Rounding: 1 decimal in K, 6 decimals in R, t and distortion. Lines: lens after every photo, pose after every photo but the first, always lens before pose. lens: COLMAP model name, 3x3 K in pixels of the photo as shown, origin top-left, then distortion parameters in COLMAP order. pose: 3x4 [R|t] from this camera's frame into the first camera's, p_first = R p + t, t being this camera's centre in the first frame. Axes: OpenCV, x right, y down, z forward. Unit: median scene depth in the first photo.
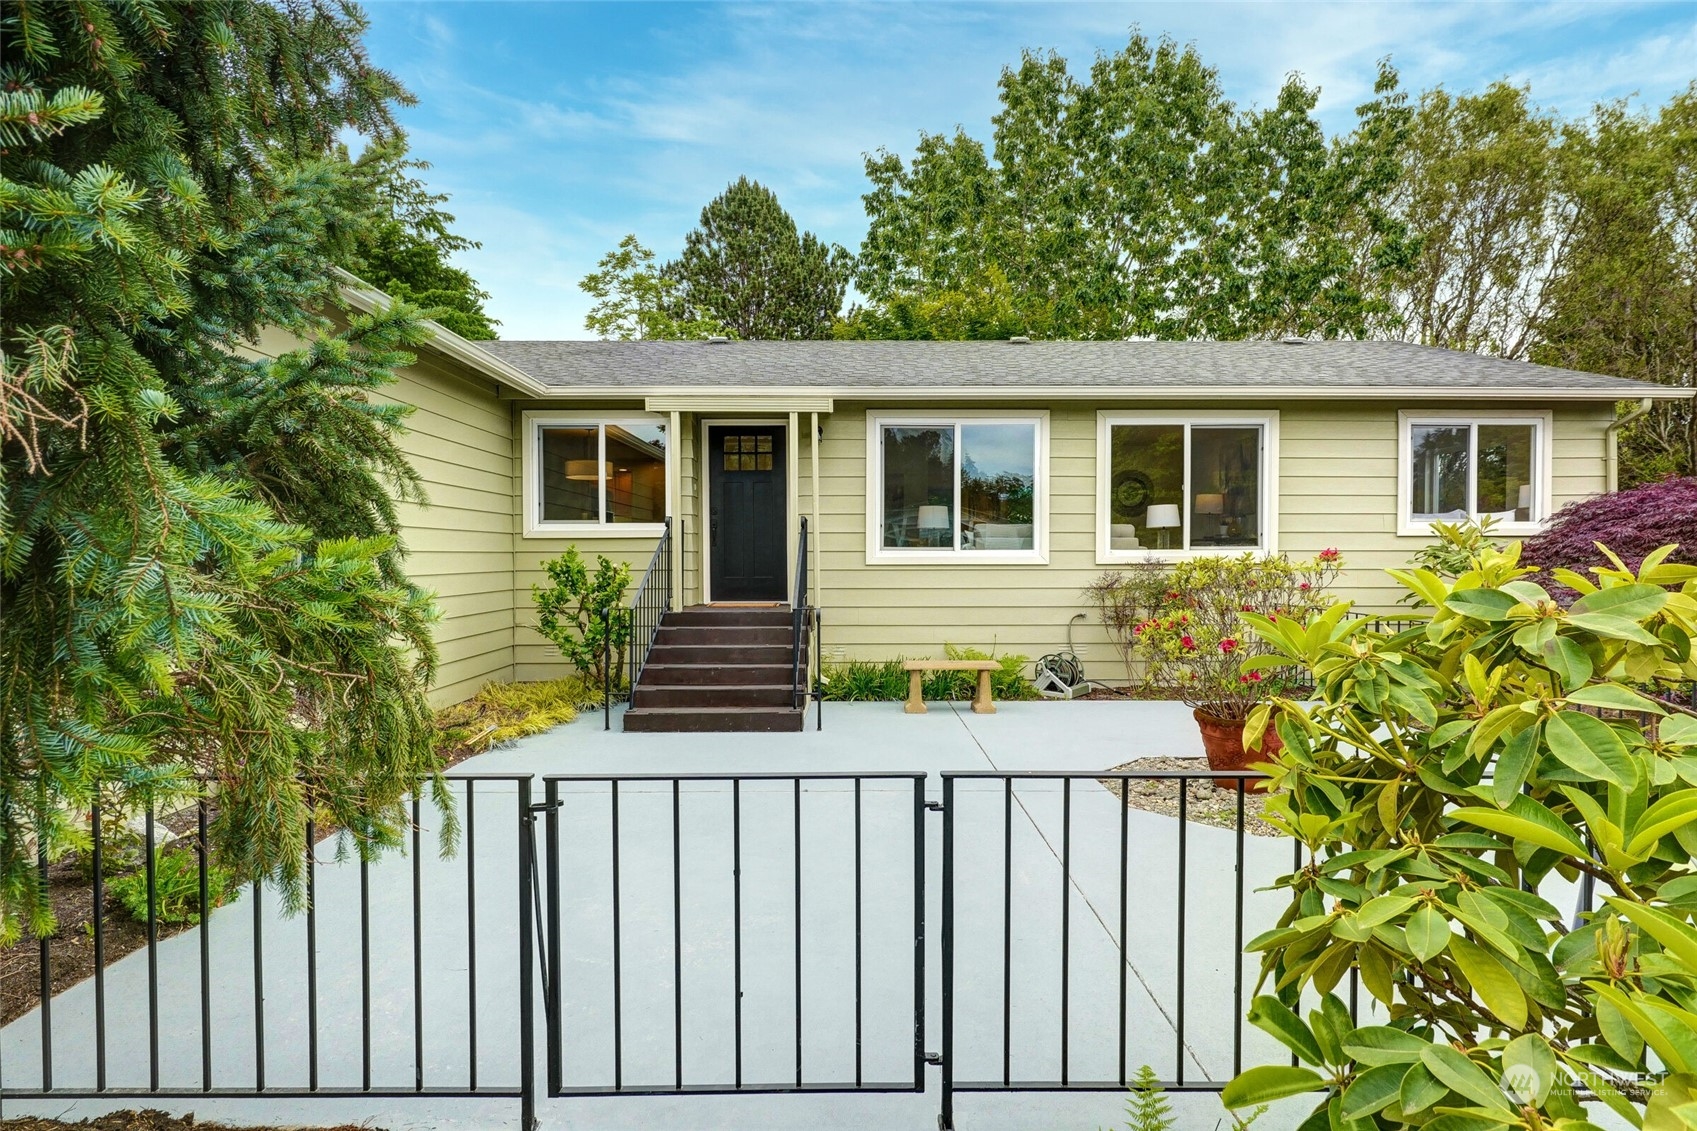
lens RADIAL K [[849.3, 0, 840.8], [0, 849.3, 573.1], [0, 0, 1]] dist [-0.001916, -0.000296]
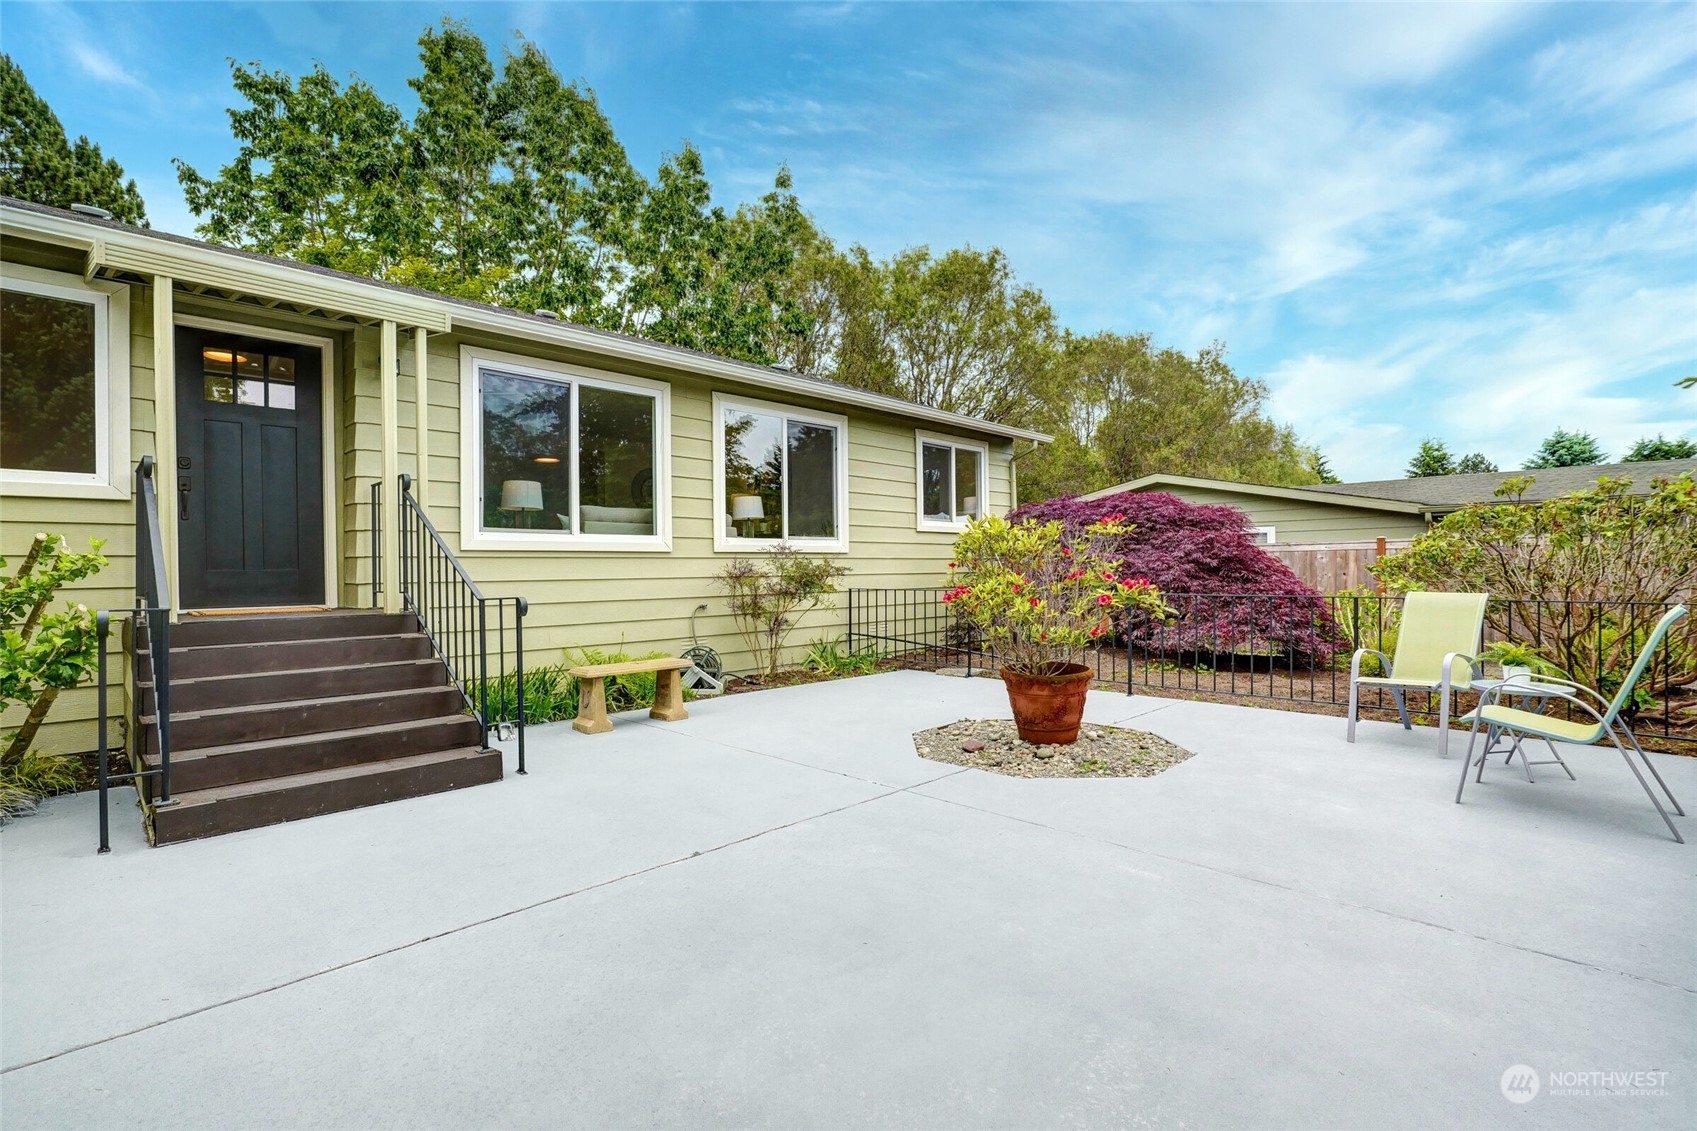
lens RADIAL K [[787.2, 0, 853.1], [0, 787.2, 569.2], [0, 0, 1]] dist [-0.005021, 0.001850]
pose [[0.719343, -0.008030, 0.694608, -0.200934], [0.025042, 0.999583, -0.014379, 0.025119], [-0.694203, 0.027738, 0.719244, 0.252899]]
